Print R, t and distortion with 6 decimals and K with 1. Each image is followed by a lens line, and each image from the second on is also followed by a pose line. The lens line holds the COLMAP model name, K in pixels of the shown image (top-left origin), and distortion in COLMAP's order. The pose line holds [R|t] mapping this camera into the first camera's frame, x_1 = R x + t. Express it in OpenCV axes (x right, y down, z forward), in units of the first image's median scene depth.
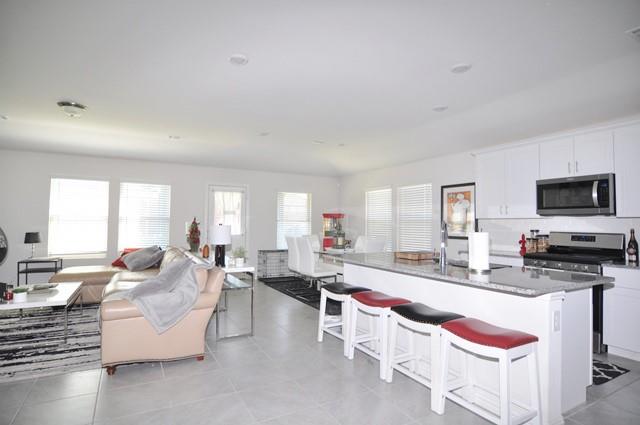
lens RADIAL K [[345.6, 0, 320.0], [0, 345.6, 212.5], [0, 0, 1]] dist [-0.015774, -0.001579]
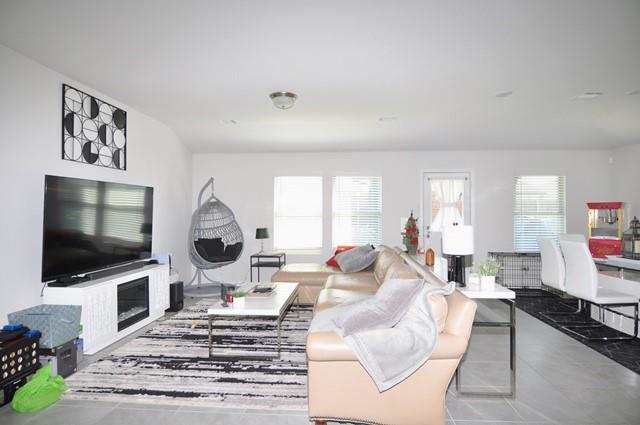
lens RADIAL K [[357.4, 0, 320.0], [0, 357.4, 212.5], [0, 0, 1]] dist [-0.016169, -0.000822]
pose [[0.840952, -0.013688, -0.540936, -0.091822], [0.026481, 0.999523, 0.015877, -0.004896], [0.540461, -0.027676, 0.840914, 0.177396]]
